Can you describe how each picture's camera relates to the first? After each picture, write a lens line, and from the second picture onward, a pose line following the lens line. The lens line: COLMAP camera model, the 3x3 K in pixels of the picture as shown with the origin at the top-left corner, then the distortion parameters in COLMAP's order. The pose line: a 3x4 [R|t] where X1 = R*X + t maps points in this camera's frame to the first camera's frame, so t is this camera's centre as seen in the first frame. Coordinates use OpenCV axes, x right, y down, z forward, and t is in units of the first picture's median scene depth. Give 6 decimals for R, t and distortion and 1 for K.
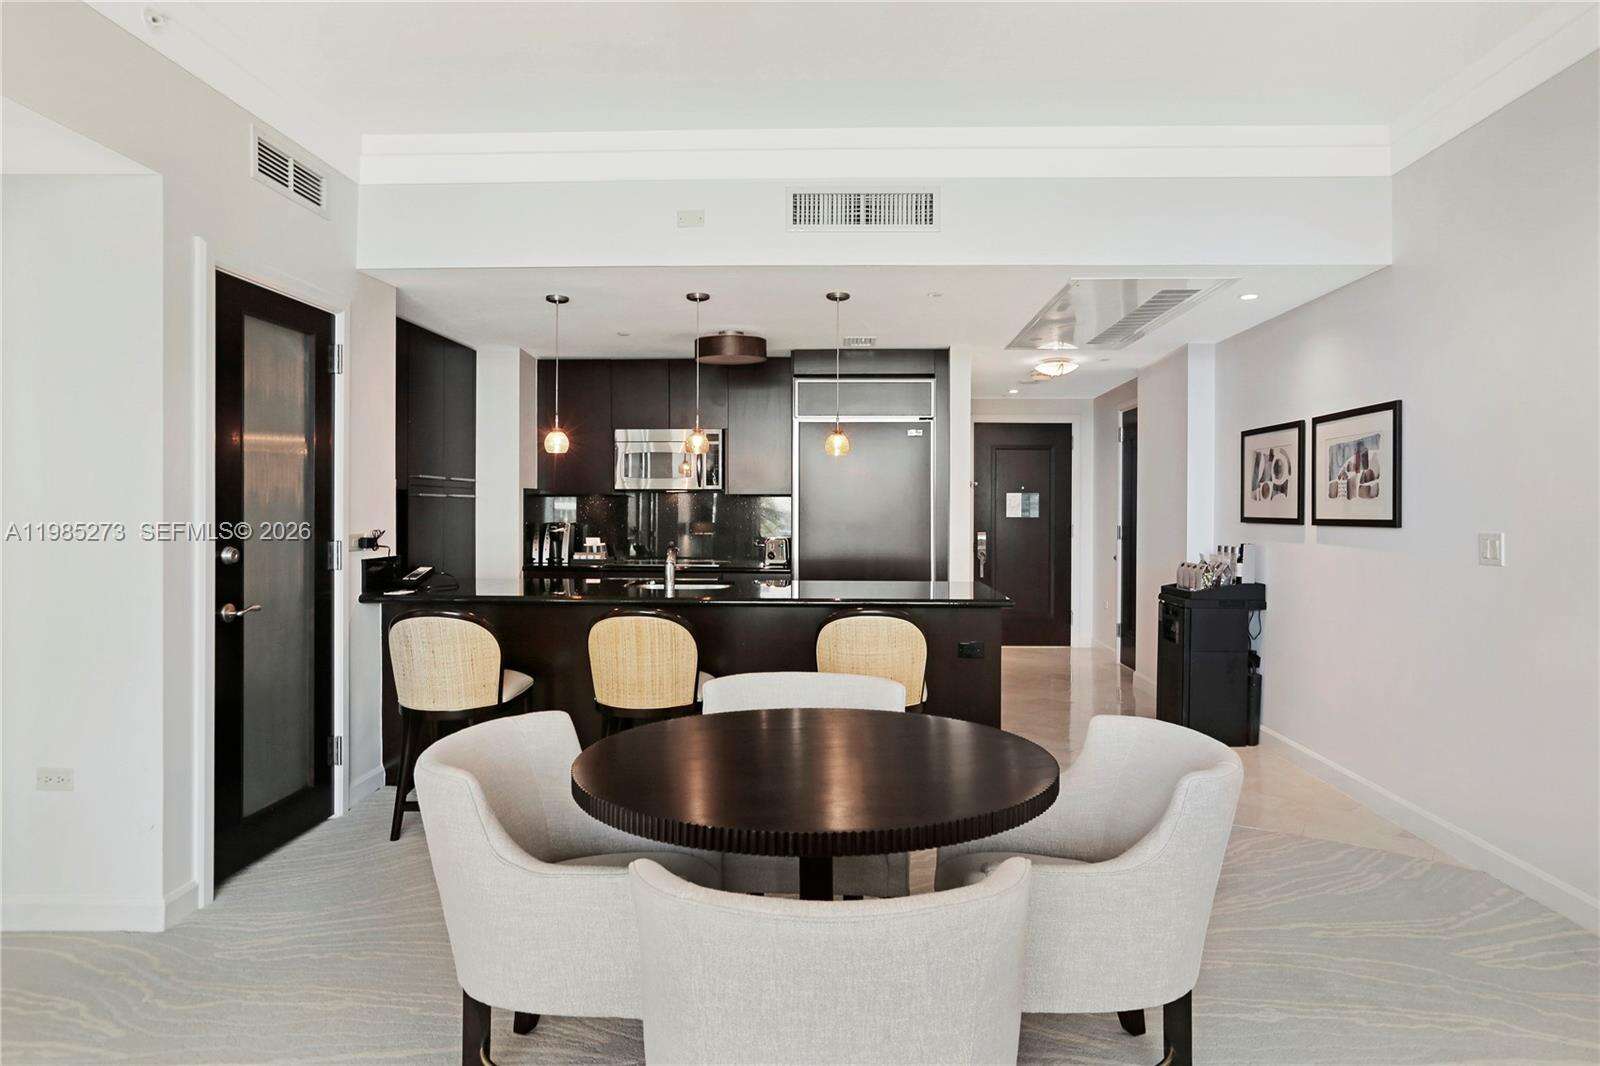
lens RADIAL K [[979.8, 0, 836.2], [0, 979.8, 519.0], [0, 0, 1]] dist [-0.012856, 0.012147]
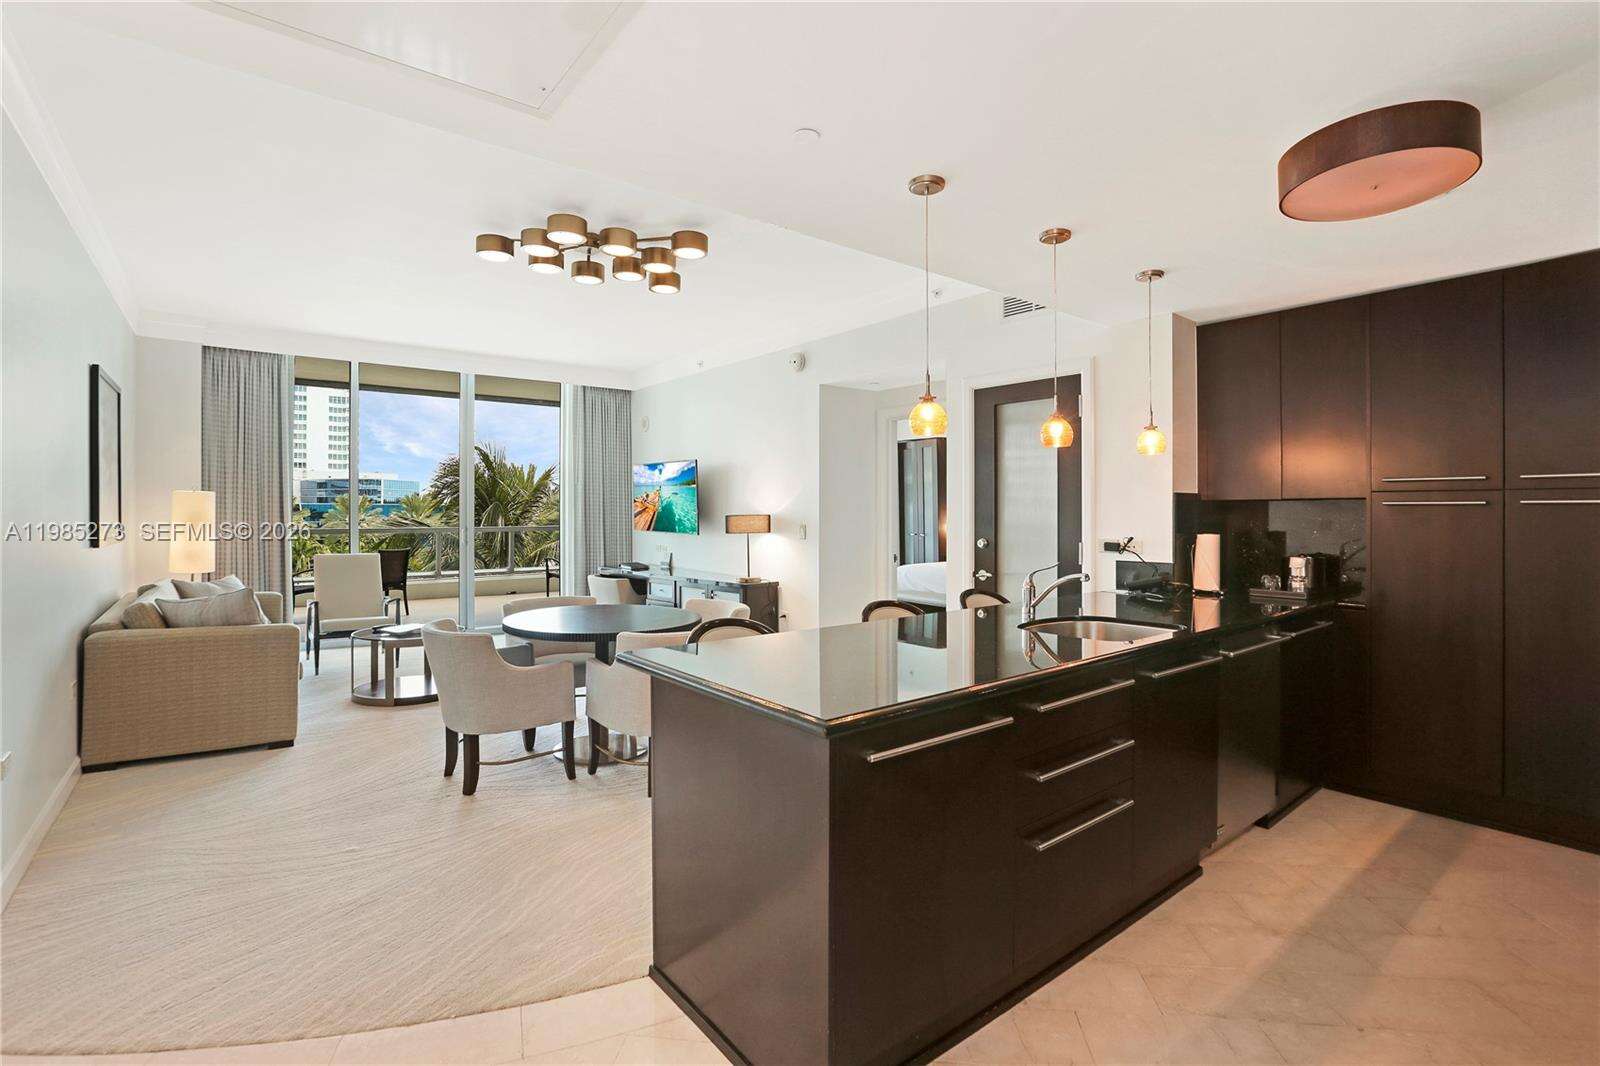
lens RADIAL K [[738.6, 0, 777.5], [0, 738.6, 506.3], [0, 0, 1]] dist [-0.048332, 0.011778]
pose [[-0.789085, -0.004745, -0.614266, 0.326031], [-0.006772, 0.999977, 0.000975, -0.019426], [0.614247, 0.004929, -0.789098, 1.164655]]
